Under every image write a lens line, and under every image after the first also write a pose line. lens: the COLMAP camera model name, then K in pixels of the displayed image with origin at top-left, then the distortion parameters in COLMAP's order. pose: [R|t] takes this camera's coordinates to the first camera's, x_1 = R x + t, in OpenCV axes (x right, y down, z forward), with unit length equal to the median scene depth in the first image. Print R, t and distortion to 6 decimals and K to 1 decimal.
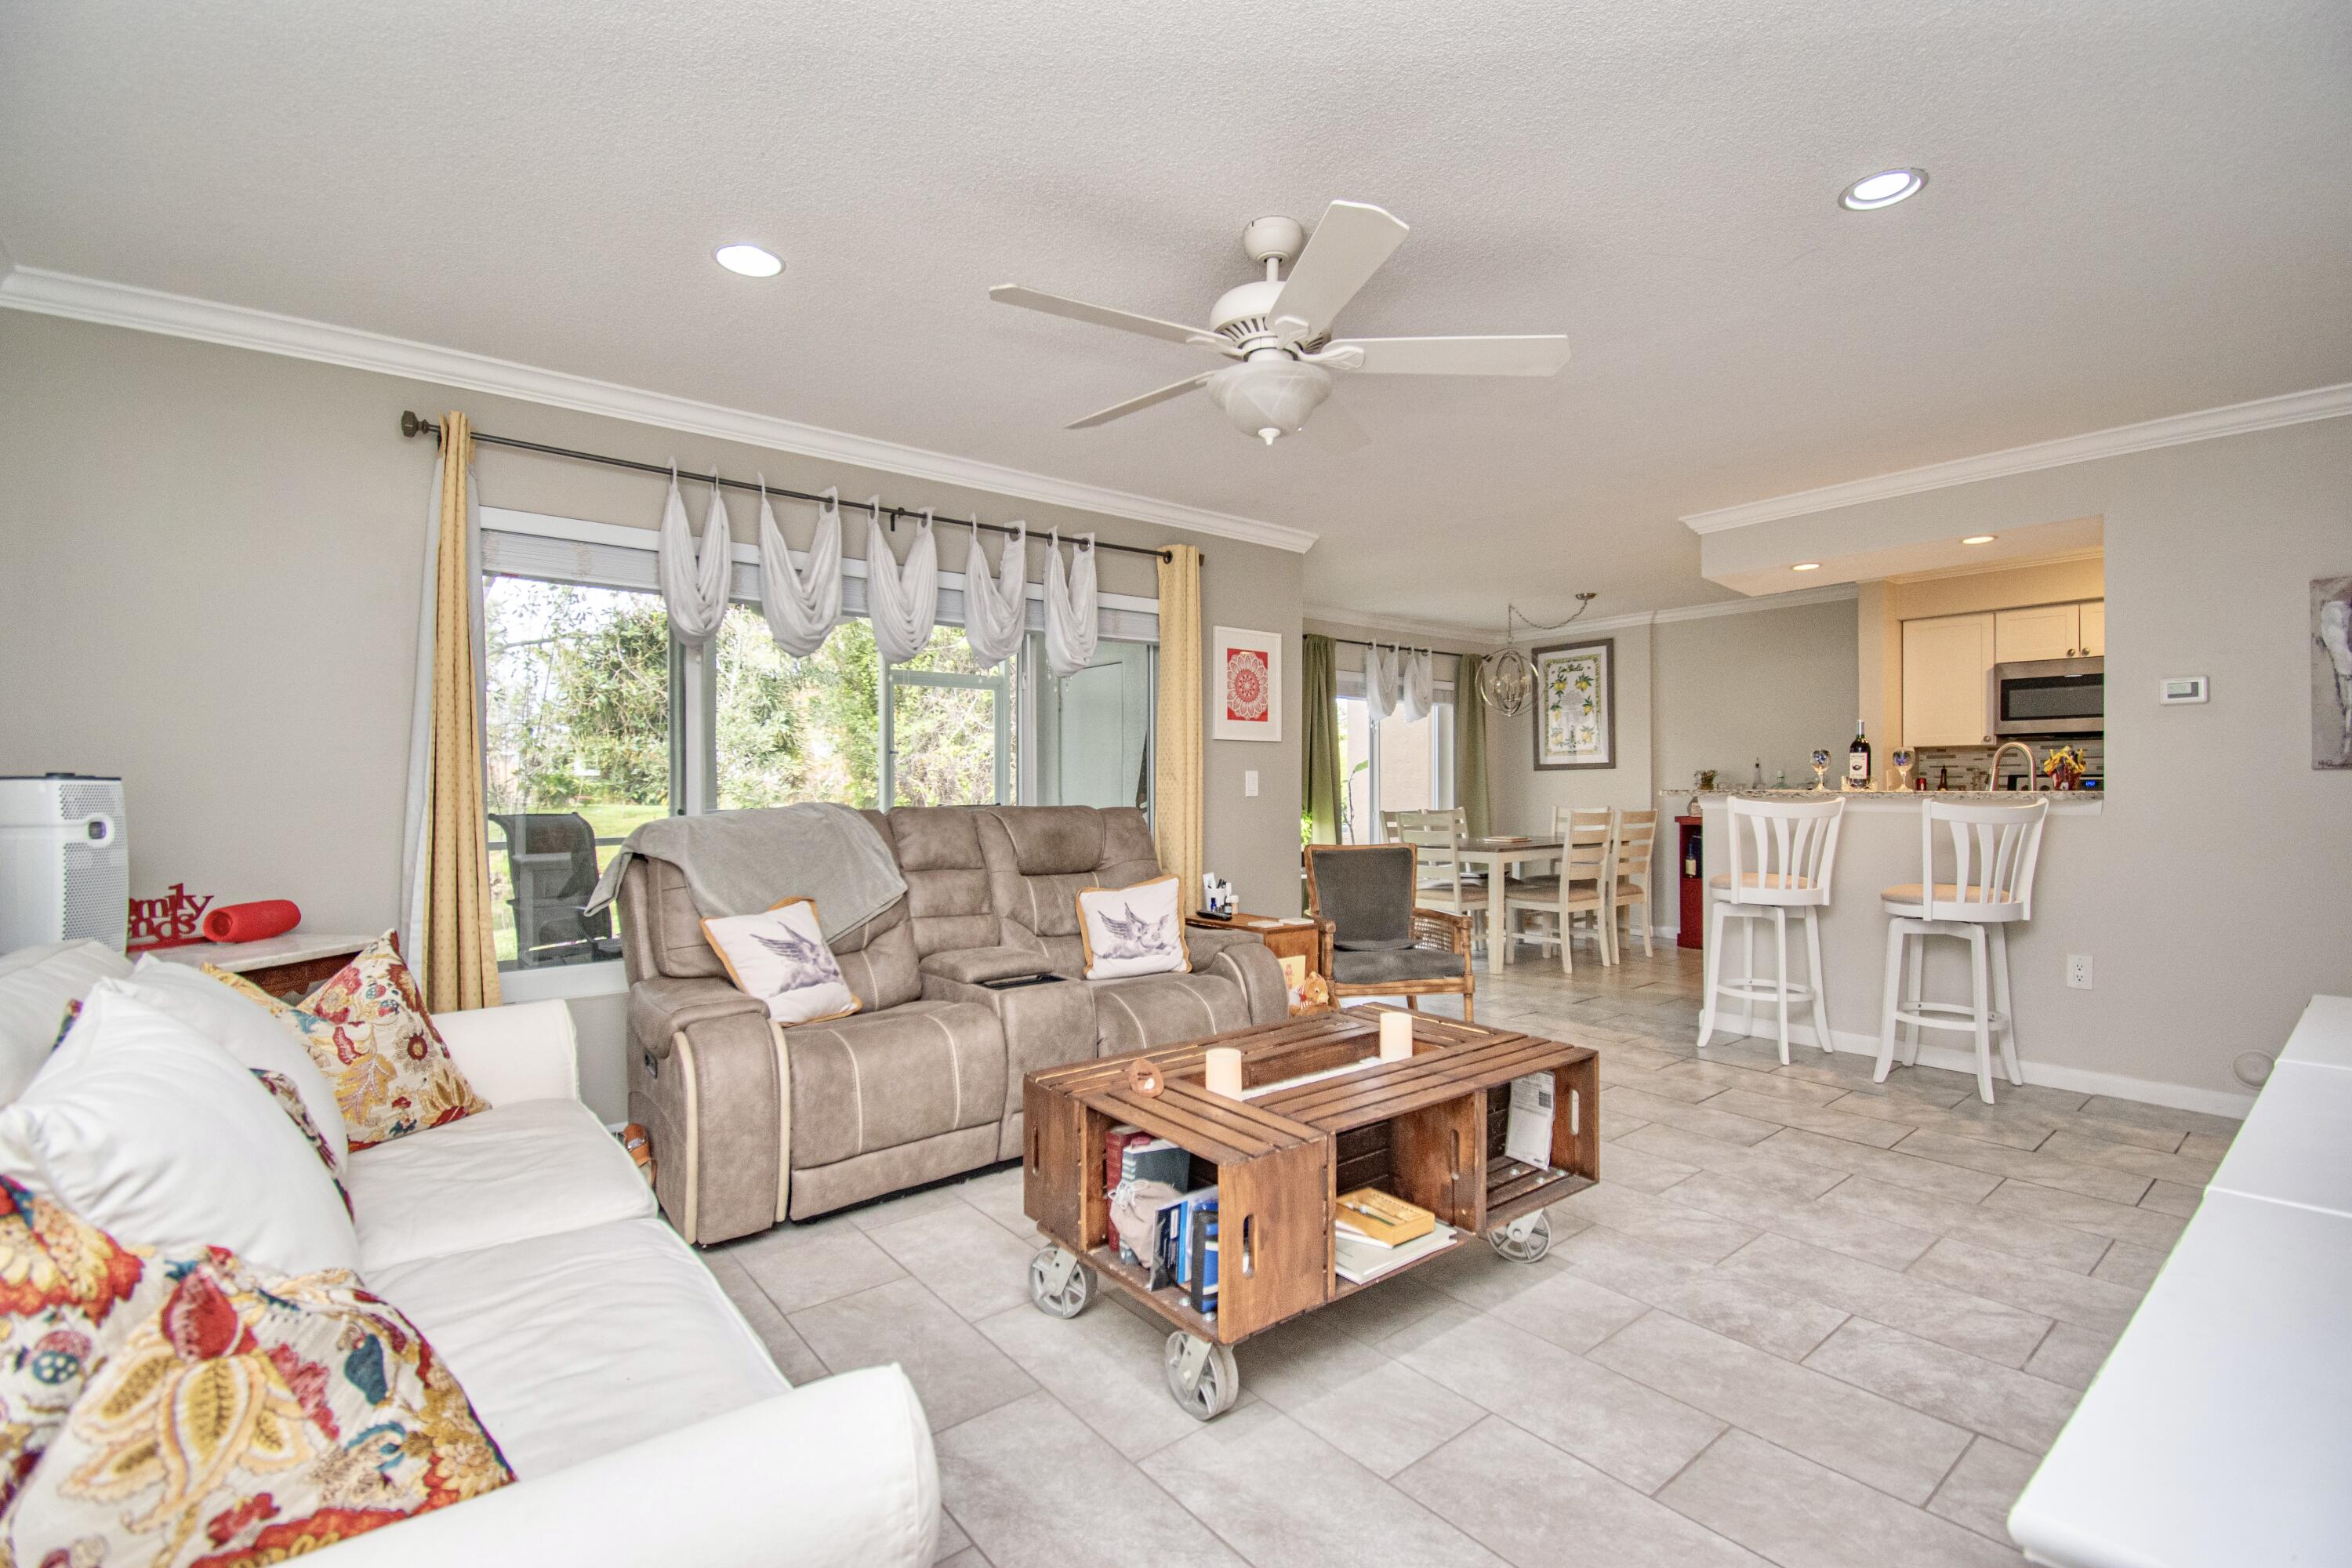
lens RADIAL K [[1039.6, 0, 1153.8], [0, 1039.6, 771.5], [0, 0, 1]] dist [-0.007505, -0.008041]
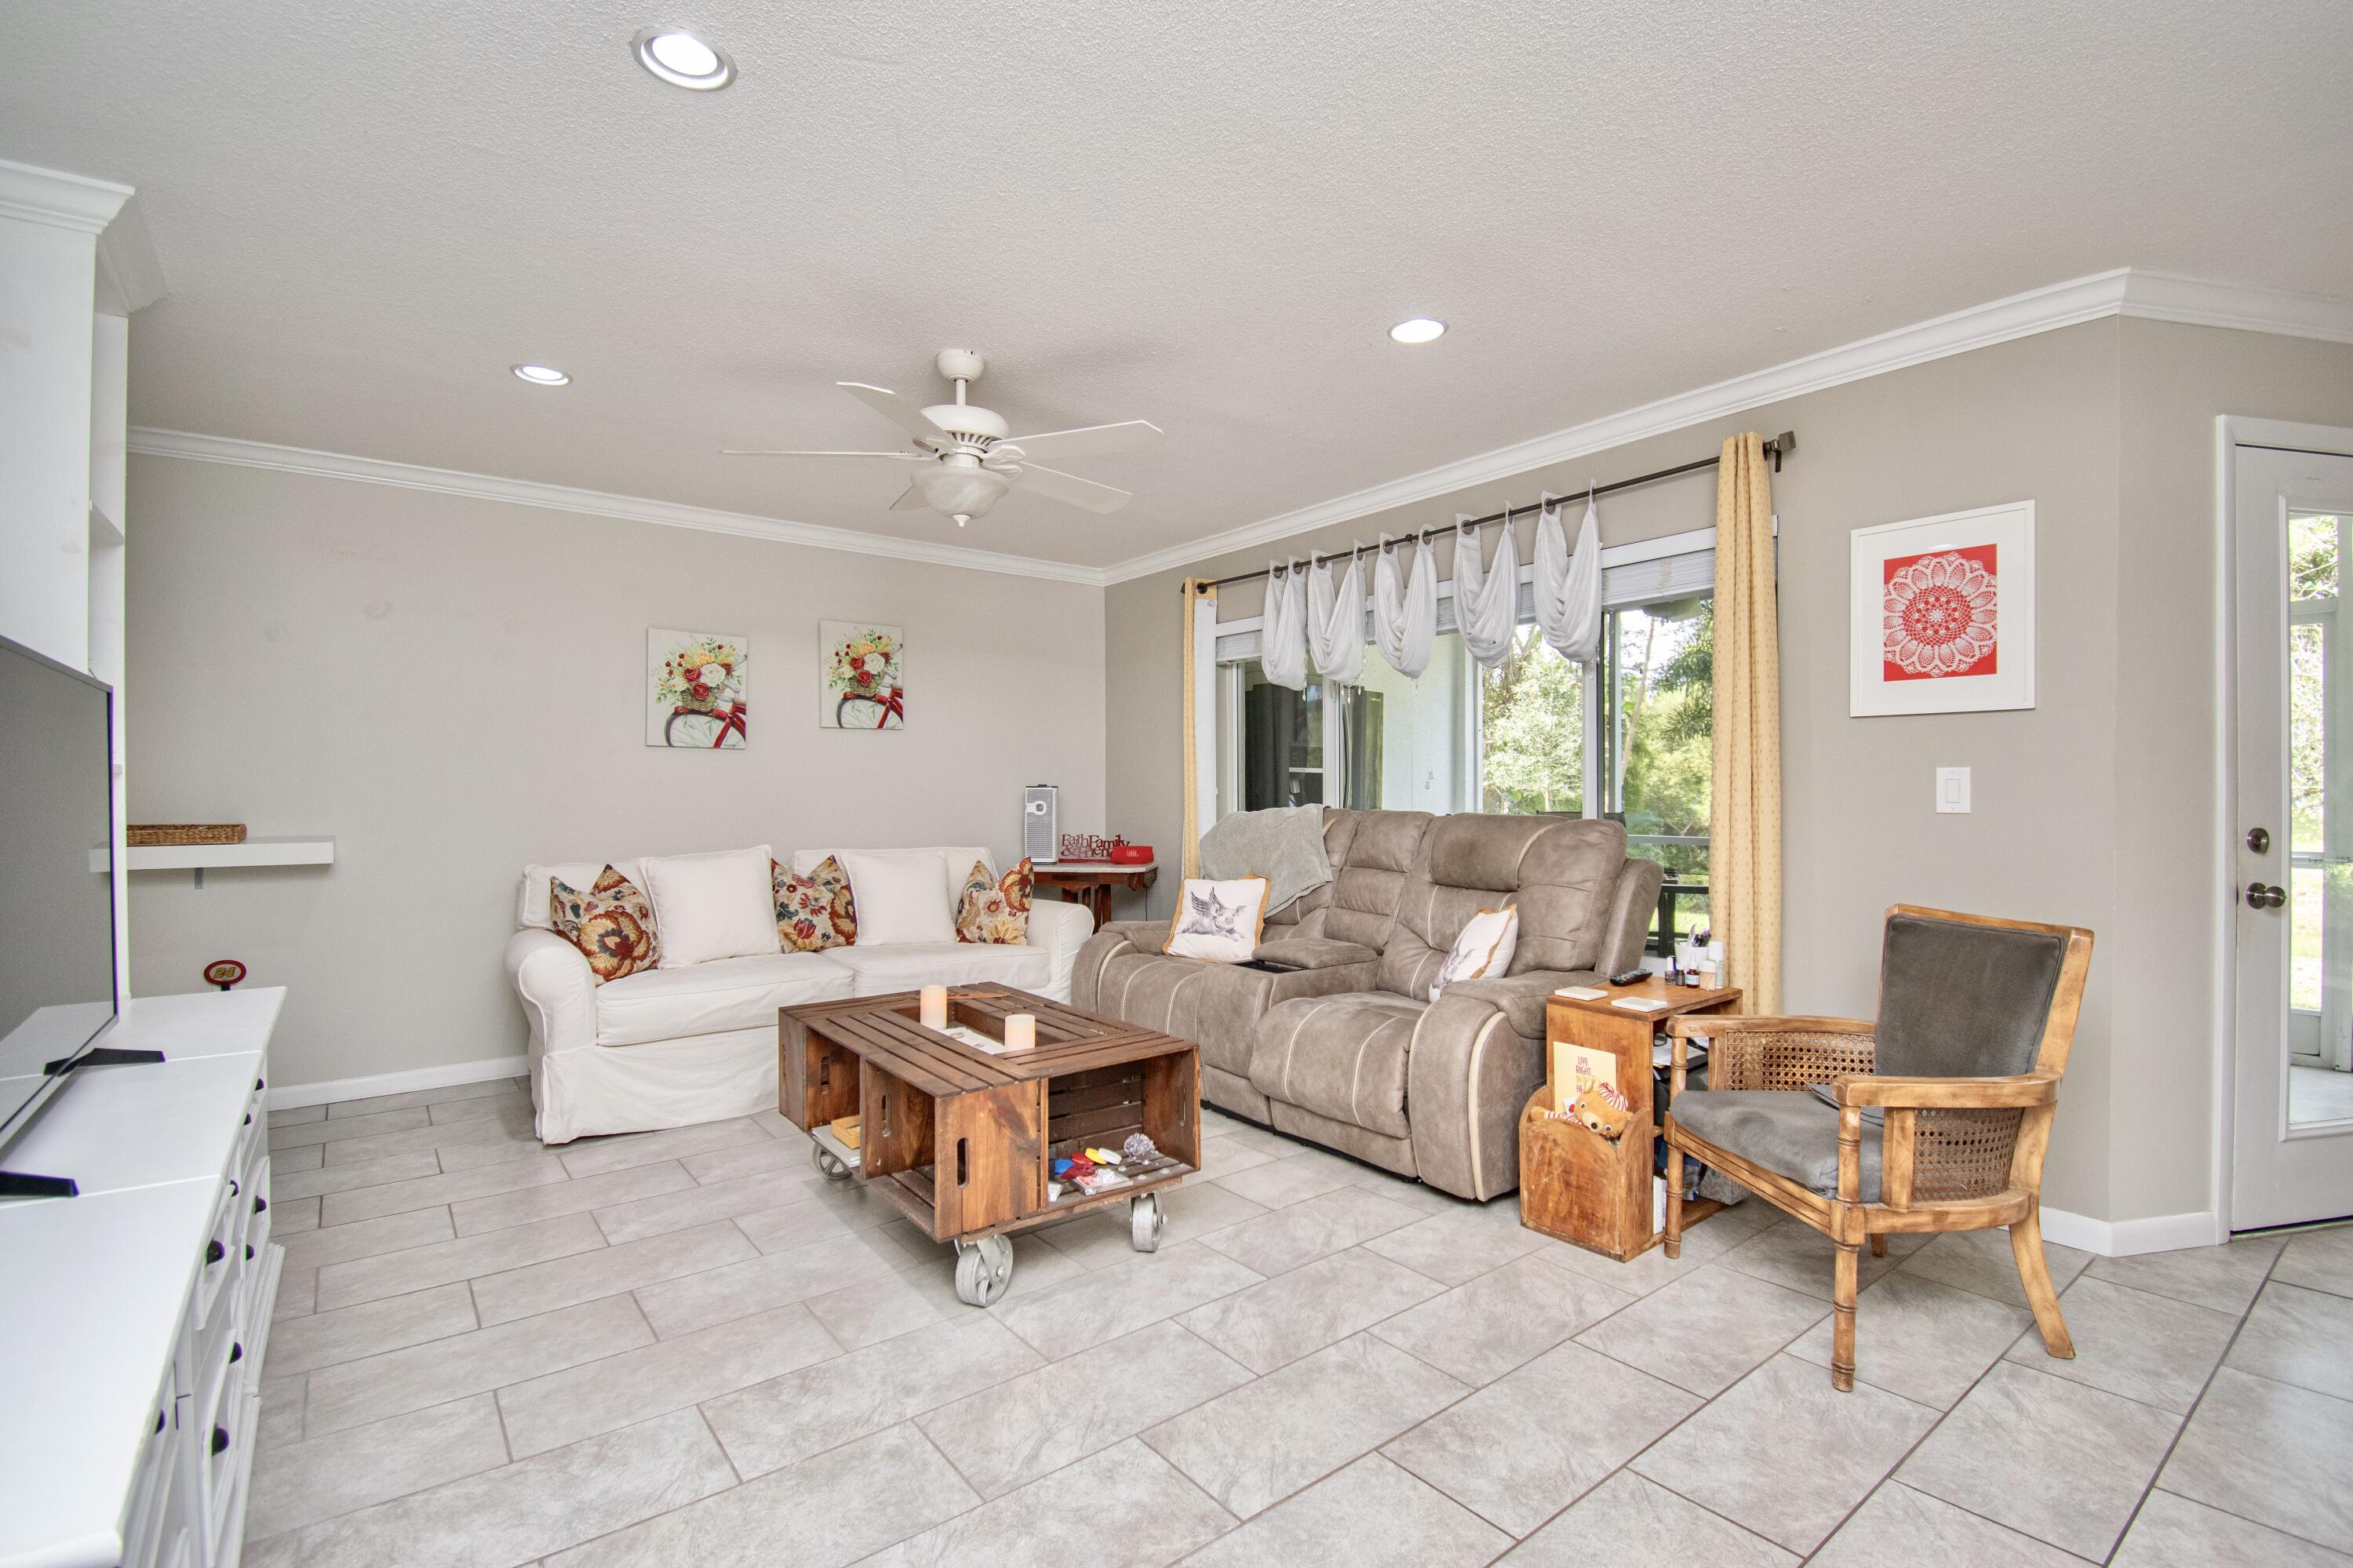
lens RADIAL K [[1039.9, 0, 1198.3], [0, 1039.9, 788.9], [0, 0, 1]] dist [-0.007505, -0.008041]
pose [[0.020842, 0.005257, -0.999769, 1.158126], [0.014667, 0.999877, 0.005563, 0.003851], [0.999675, -0.014779, 0.020762, 1.058357]]
